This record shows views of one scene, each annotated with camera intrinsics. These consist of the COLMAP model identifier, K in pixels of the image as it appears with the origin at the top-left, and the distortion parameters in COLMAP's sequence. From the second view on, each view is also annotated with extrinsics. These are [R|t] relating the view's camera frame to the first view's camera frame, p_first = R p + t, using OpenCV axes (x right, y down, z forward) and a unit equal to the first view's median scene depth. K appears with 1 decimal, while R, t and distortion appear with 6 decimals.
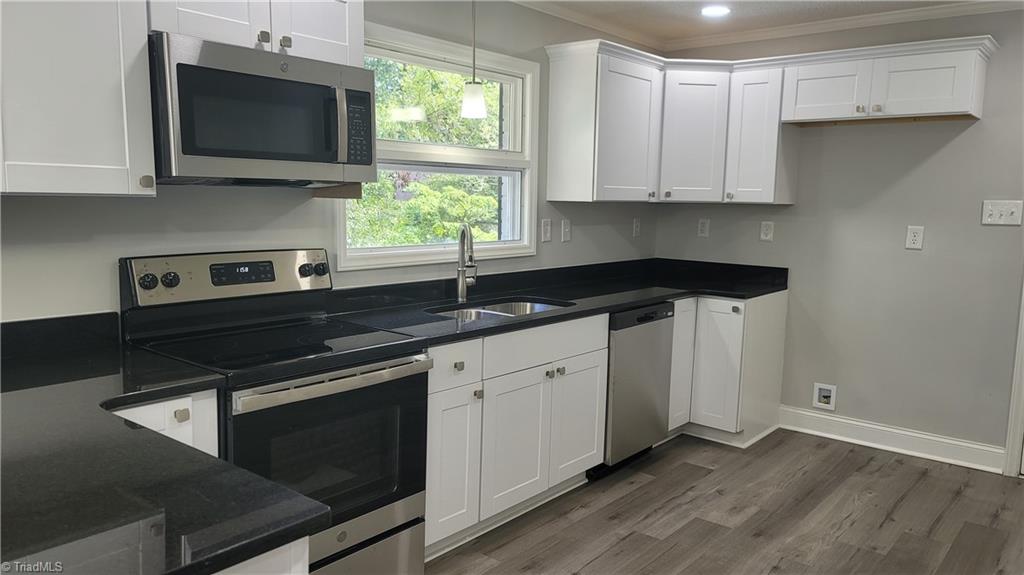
lens RADIAL K [[747.8, 0, 512.6], [0, 747.8, 291.4], [0, 0, 1]] dist [0.064407, 0.002047]
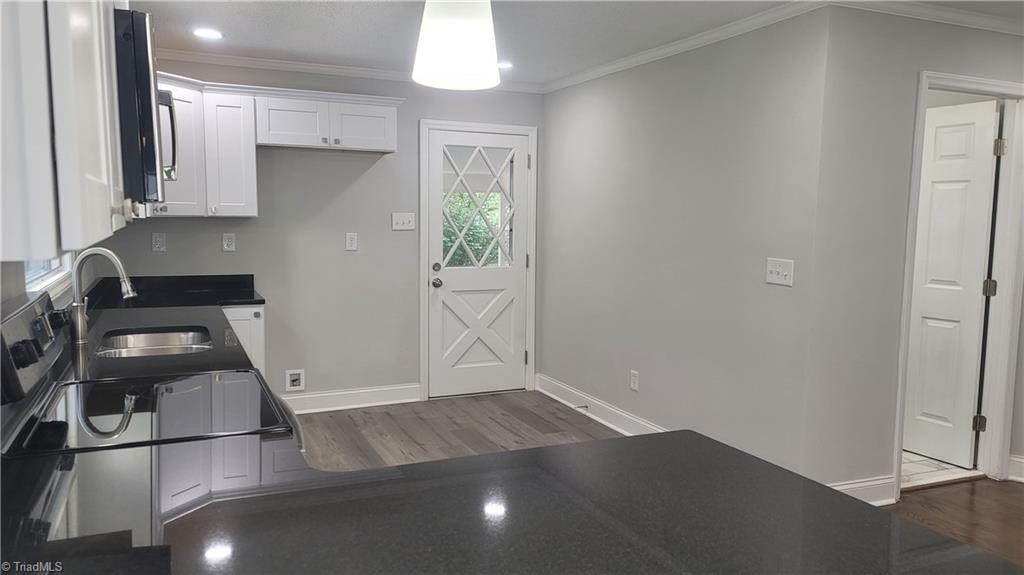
lens RADIAL K [[747.8, 0, 513.9], [0, 747.8, 287.5], [0, 0, 1]] dist [0.064407, 0.002047]
pose [[0.464961, -0.104923, 0.879092, -0.480498], [0.114692, 0.991724, 0.057704, -0.034833], [-0.877871, 0.073994, 0.473146, 0.153443]]
